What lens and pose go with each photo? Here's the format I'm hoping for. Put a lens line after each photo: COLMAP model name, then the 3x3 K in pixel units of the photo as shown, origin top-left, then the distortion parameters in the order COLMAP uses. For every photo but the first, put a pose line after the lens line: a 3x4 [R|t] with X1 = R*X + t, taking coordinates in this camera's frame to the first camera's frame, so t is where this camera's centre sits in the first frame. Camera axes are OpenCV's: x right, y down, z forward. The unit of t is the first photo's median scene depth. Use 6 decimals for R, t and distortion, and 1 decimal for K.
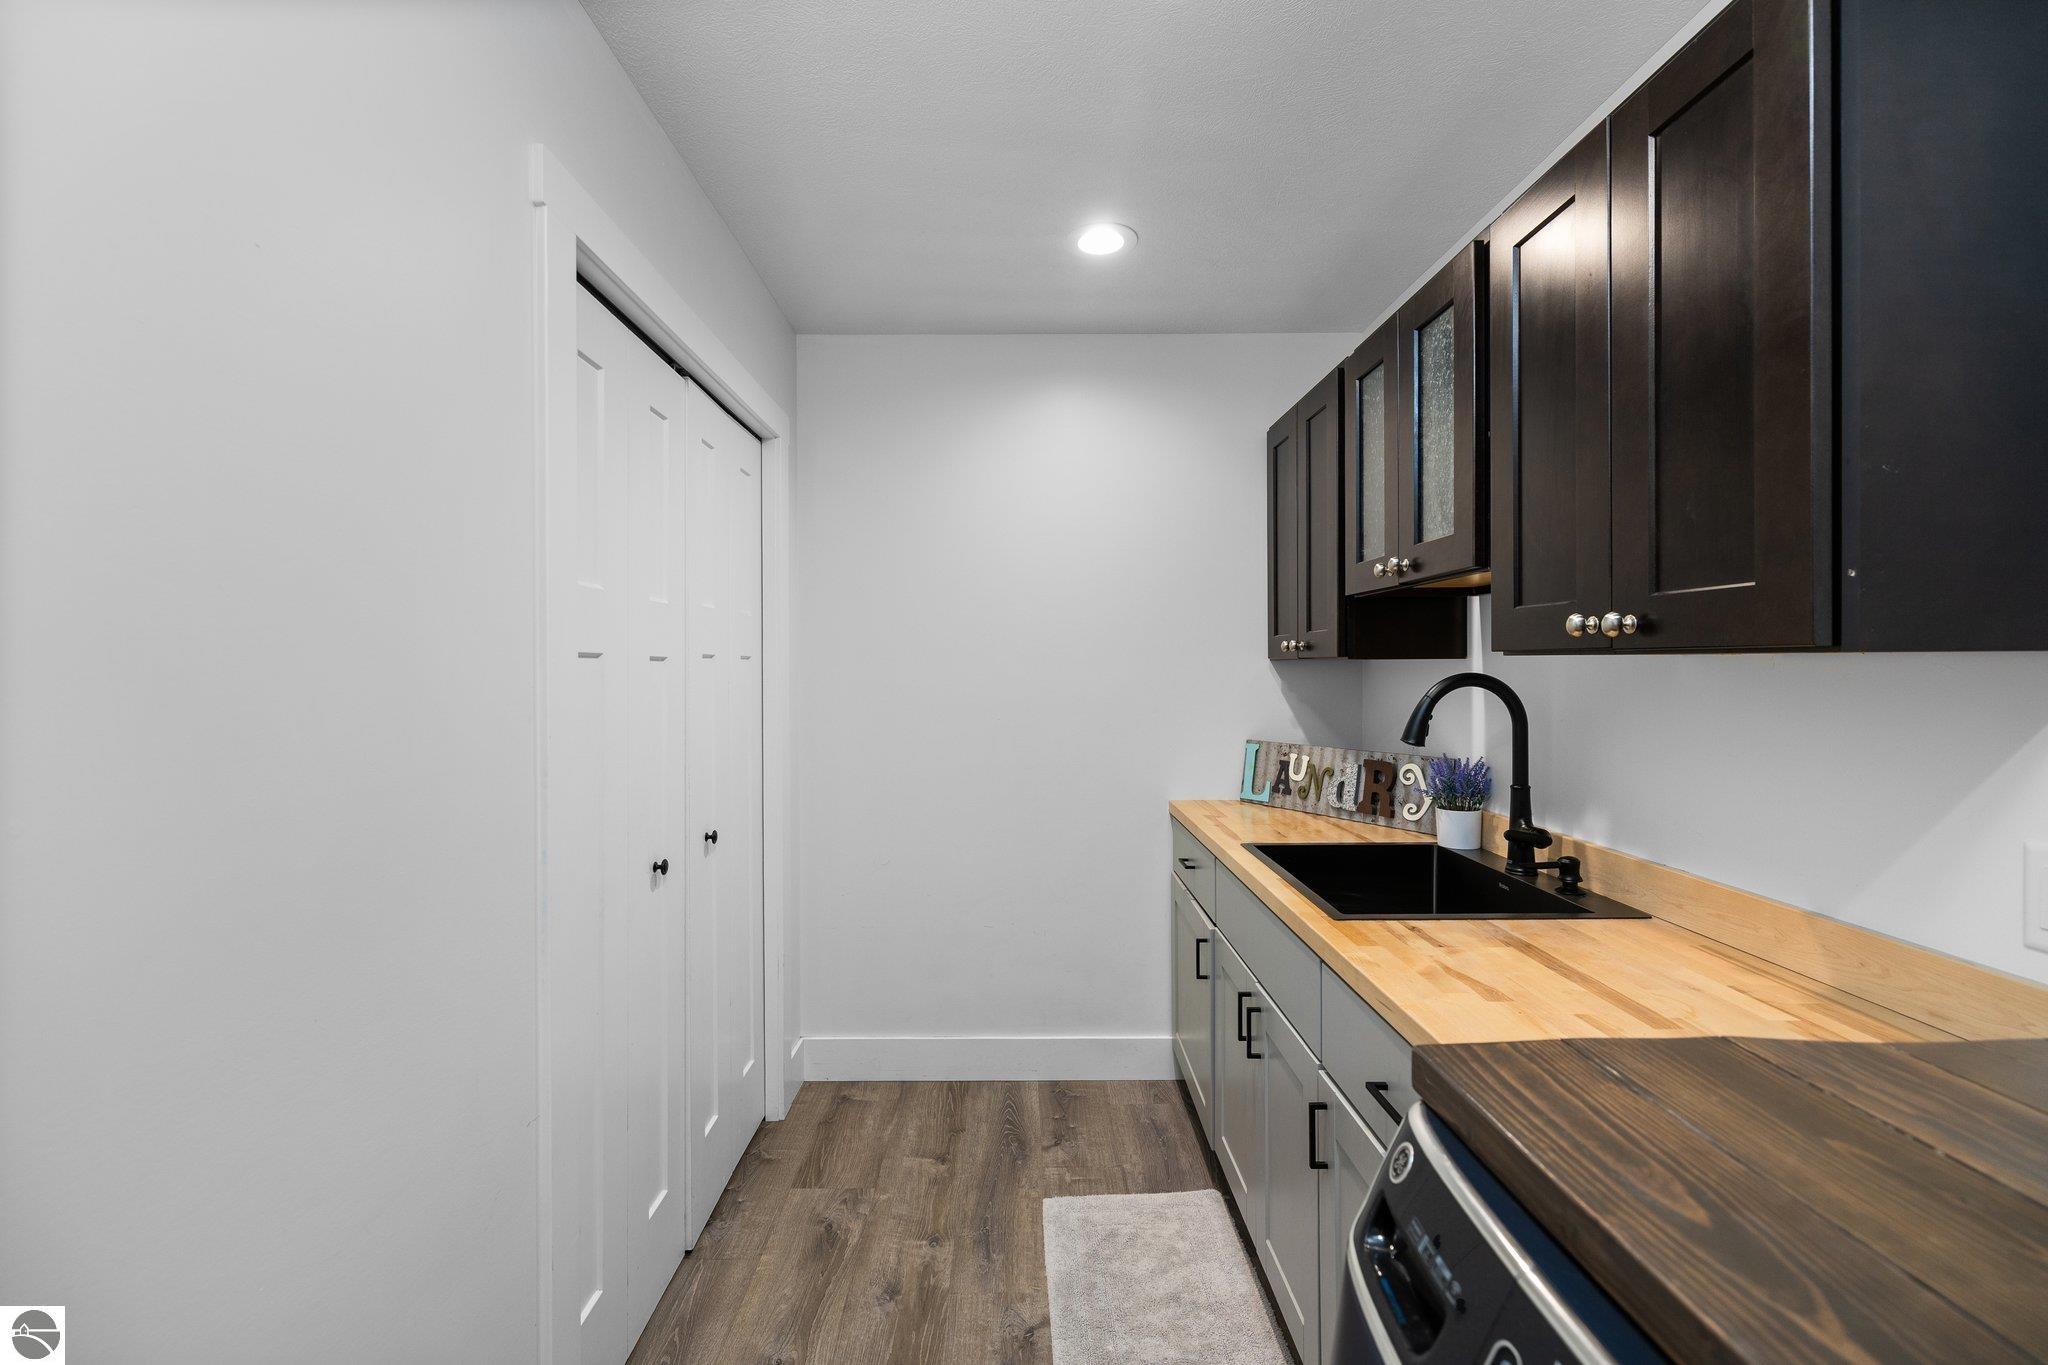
lens RADIAL K [[859.4, 0, 1017.9], [0, 859.4, 674.9], [0, 0, 1]] dist [0.000916, -0.000316]
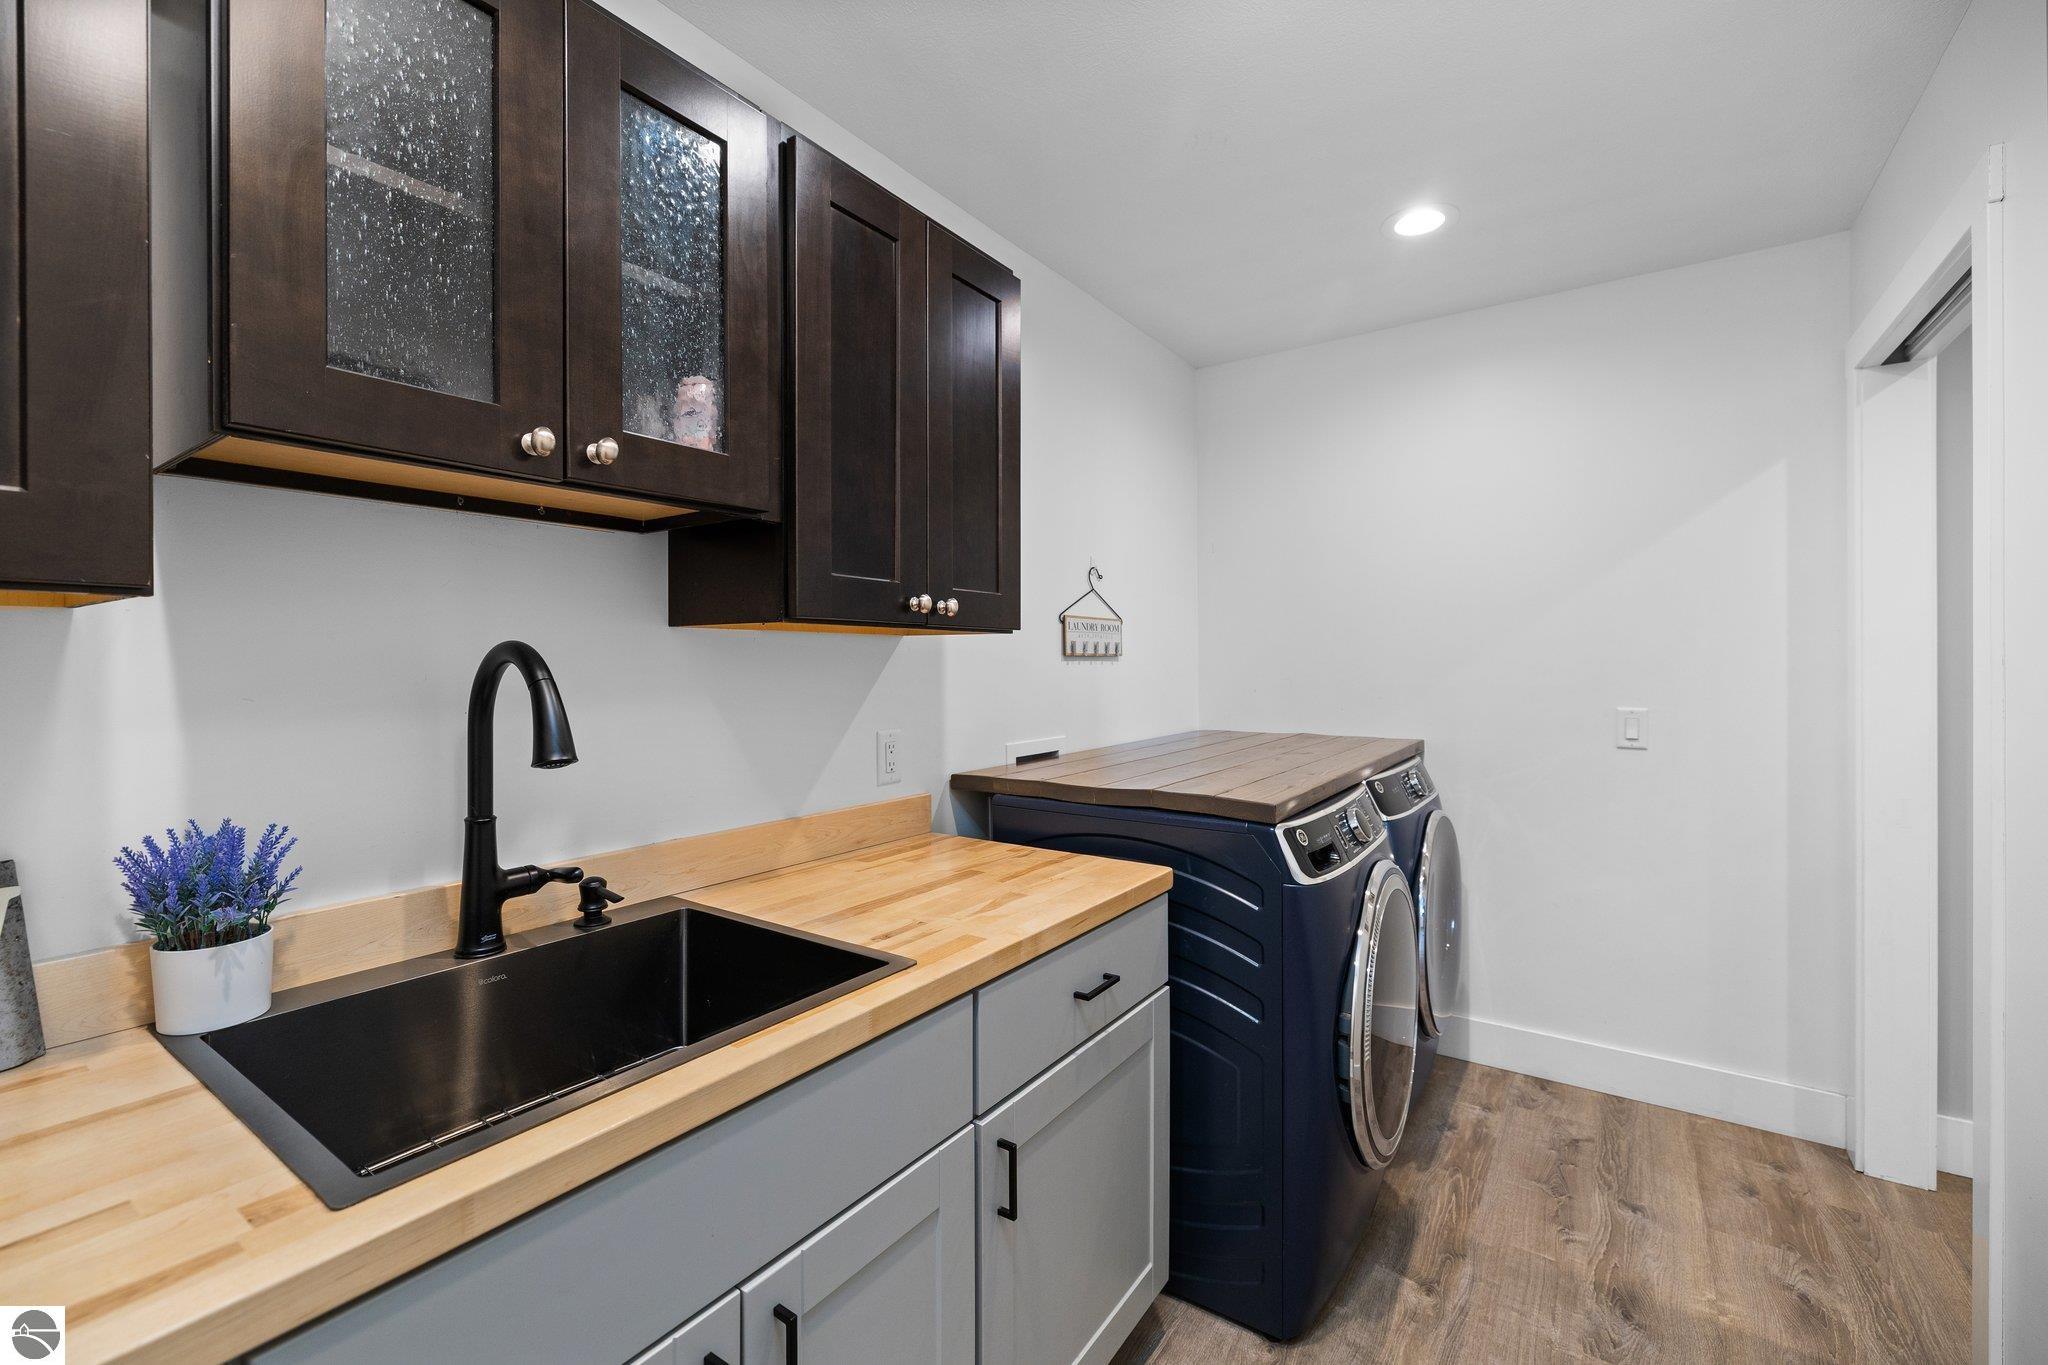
lens RADIAL K [[859.4, 0, 1017.9], [0, 859.4, 674.9], [0, 0, 1]] dist [0.000916, -0.000316]
pose [[-0.822347, 0.000486, 0.568986, -0.141888], [0.011378, 0.999814, 0.015592, 0.021866], [-0.568873, 0.019296, -0.822199, 1.656808]]
